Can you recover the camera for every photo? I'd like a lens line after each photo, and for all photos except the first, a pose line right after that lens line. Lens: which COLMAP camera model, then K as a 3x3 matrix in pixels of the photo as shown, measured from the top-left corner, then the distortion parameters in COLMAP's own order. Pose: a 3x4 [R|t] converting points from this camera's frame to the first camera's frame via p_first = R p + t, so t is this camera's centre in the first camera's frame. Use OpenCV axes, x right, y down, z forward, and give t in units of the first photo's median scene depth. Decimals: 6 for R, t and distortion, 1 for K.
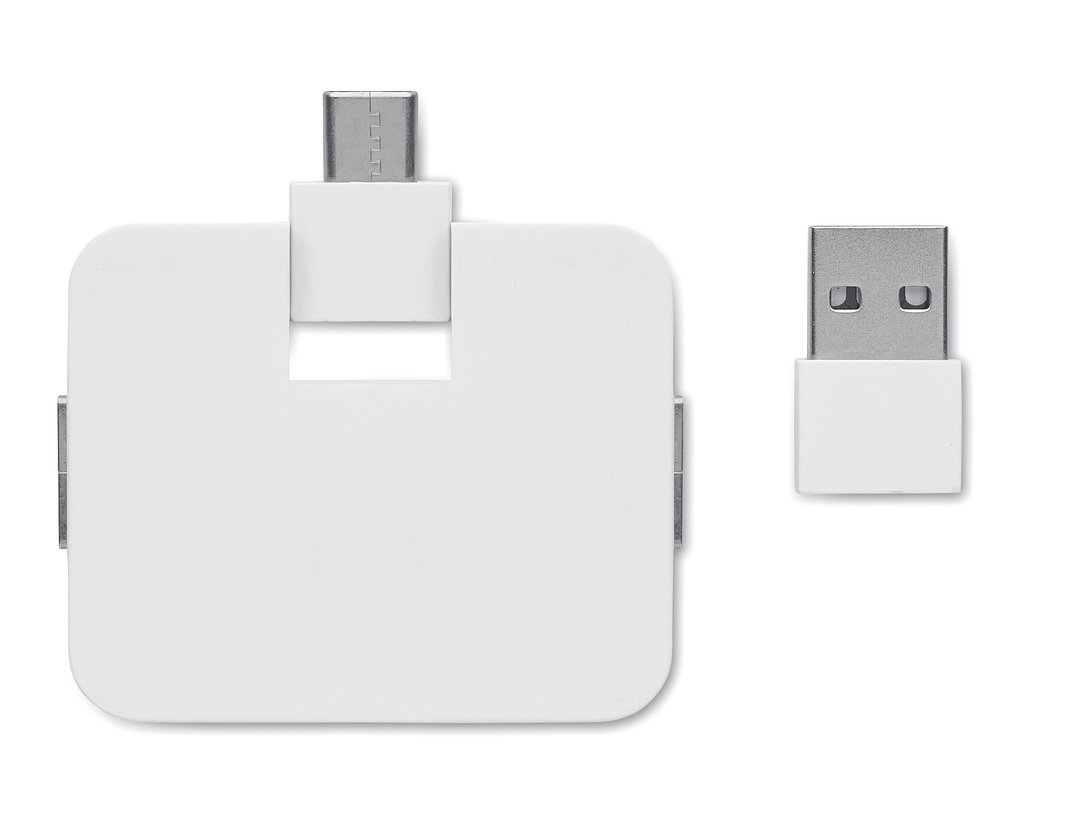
lens RADIAL K [[5832.6, 0, 539.9], [0, 5832.6, 418.7], [0, 0, 1]] dist [-0.144869, 0.000000]
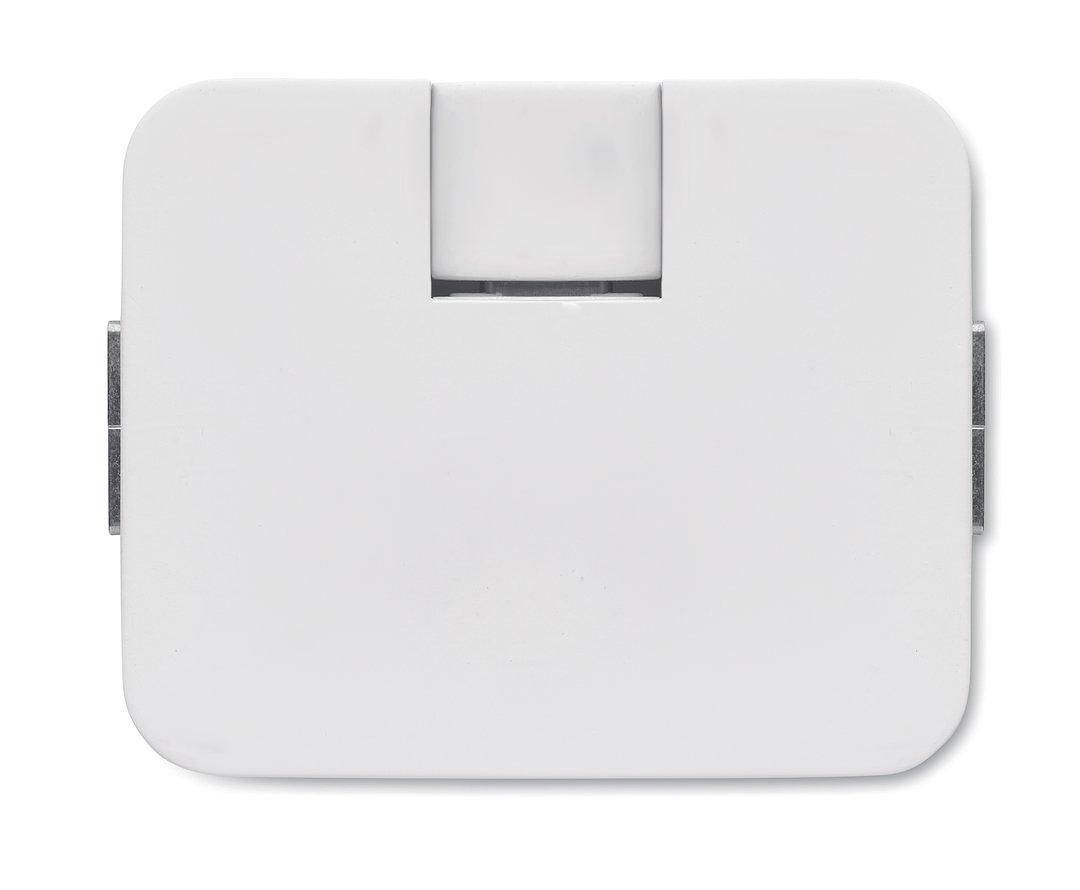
lens RADIAL K [[6102.1, 0, 539.5], [0, 6102.1, 447.6], [0, 0, 1]] dist [0.567090, 0.000000]
pose [[0.998841, -0.002328, -0.048070, 0.006146], [0.002232, 0.999995, -0.002056, 0.013186], [0.048075, 0.001946, 0.998842, 0.250678]]
